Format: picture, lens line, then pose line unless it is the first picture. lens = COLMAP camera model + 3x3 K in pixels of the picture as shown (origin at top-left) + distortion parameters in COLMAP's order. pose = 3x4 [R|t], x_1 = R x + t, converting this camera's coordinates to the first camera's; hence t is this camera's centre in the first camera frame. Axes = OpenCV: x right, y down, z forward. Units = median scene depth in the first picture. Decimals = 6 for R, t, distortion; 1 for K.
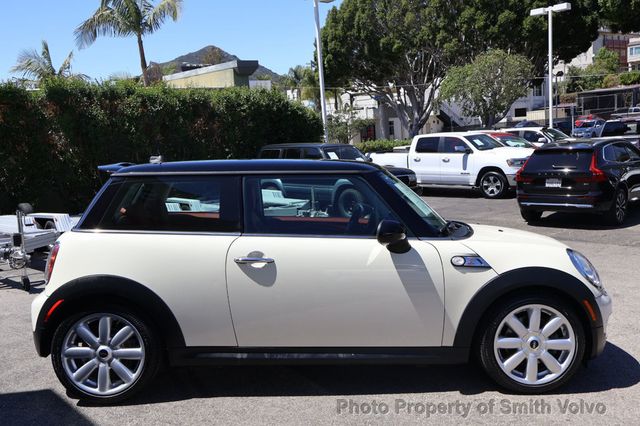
lens RADIAL K [[600.0, 0, 320.0], [0, 600.0, 213.0], [0, 0, 1]] dist [-0.015318, -0.006636]
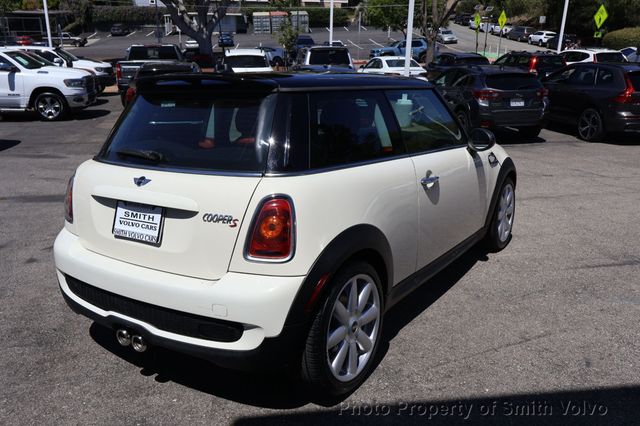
lens RADIAL K [[543.1, 0, 320.0], [0, 543.1, 213.0], [0, 0, 1]] dist [0.009306, -0.007545]
pose [[0.541981, -0.179595, 0.820976, -0.219088], [0.058281, 0.982579, 0.176472, -0.008012], [-0.838367, -0.047797, 0.543006, 0.154969]]
